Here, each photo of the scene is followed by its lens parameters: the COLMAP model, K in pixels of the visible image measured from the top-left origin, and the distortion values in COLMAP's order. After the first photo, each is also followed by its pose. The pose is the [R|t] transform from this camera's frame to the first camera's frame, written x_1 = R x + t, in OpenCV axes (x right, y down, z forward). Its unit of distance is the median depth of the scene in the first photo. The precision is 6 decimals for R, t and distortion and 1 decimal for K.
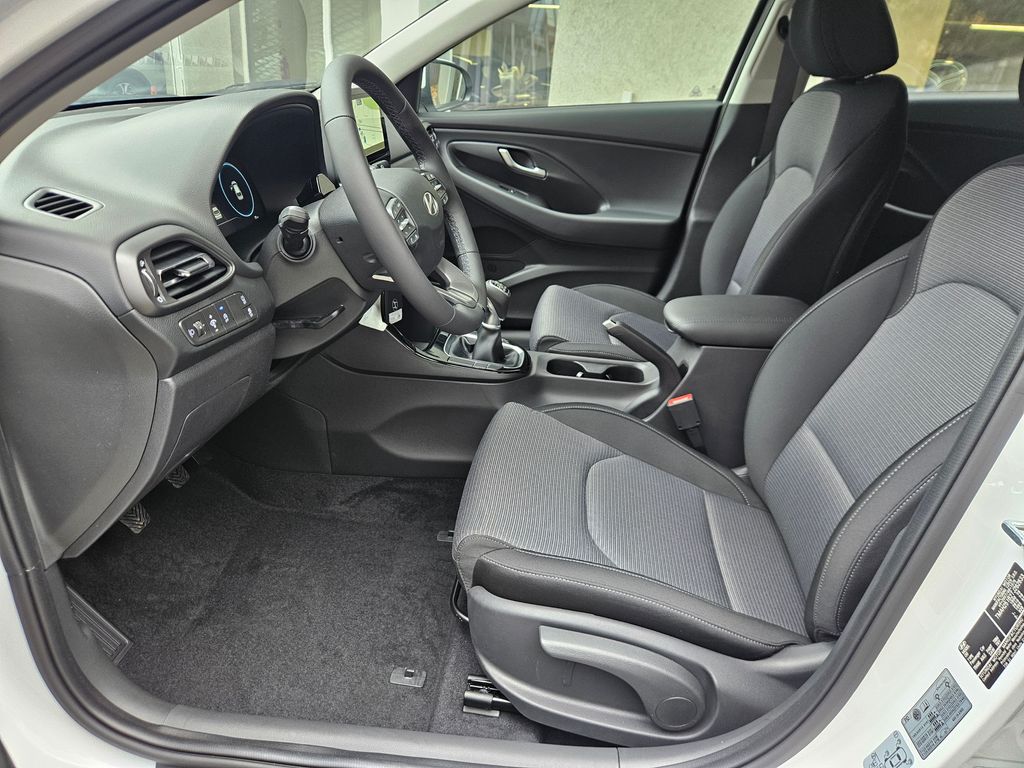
lens RADIAL K [[687.4, 0, 512.0], [0, 687.4, 384.0], [0, 0, 1]] dist [0.018385, 0.001787]
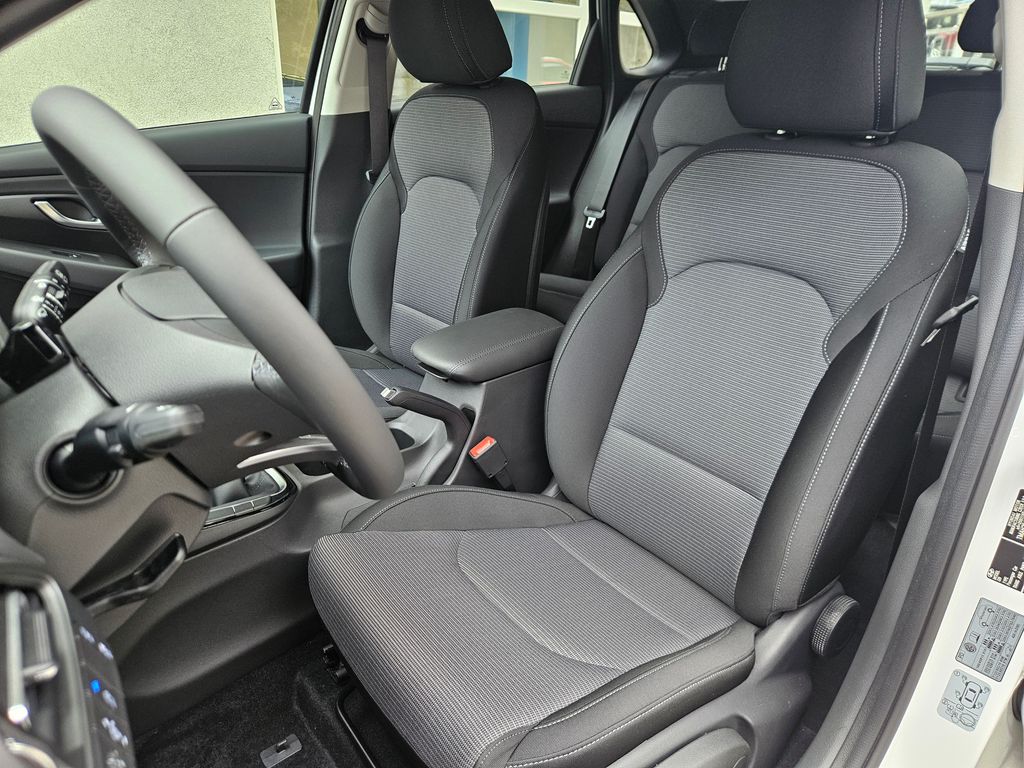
lens RADIAL K [[678.9, 0, 512.0], [0, 678.9, 384.0], [0, 0, 1]] dist [0.072669, -0.065354]
pose [[0.718207, -0.319114, 0.618341, -0.242979], [0.319823, 0.940600, 0.113950, -0.138556], [-0.617975, 0.115920, 0.777605, 0.264911]]
